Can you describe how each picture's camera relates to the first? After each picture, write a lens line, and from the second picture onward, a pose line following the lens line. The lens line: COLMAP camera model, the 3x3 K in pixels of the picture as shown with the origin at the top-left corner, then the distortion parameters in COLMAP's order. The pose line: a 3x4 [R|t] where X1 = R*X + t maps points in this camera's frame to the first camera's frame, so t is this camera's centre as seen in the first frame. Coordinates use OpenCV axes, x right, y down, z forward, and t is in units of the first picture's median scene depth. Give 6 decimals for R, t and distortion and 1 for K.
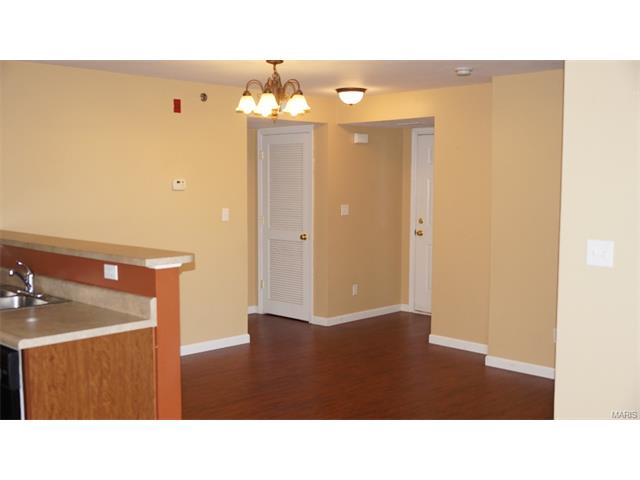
lens RADIAL K [[711.3, 0, 320.0], [0, 711.3, 240.0], [0, 0, 1]] dist [0.012854, -0.005913]
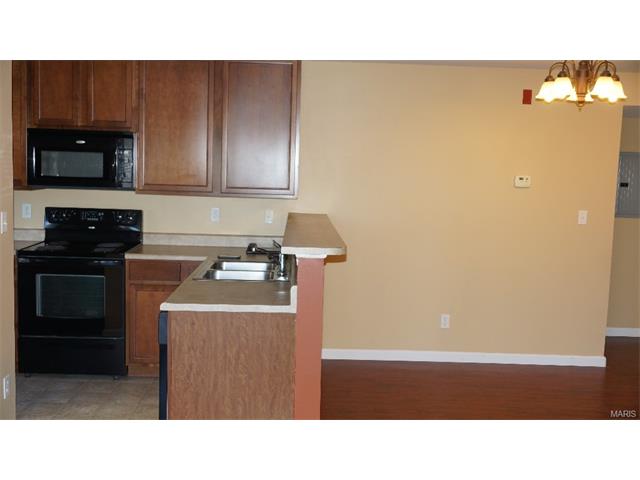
lens RADIAL K [[711.3, 0, 320.0], [0, 711.3, 240.0], [0, 0, 1]] dist [0.012854, -0.005913]
pose [[0.736337, 0.091841, -0.670353, 0.487942], [-0.090084, 0.995232, 0.037399, -0.025443], [0.670591, 0.032850, 0.741100, 0.274465]]
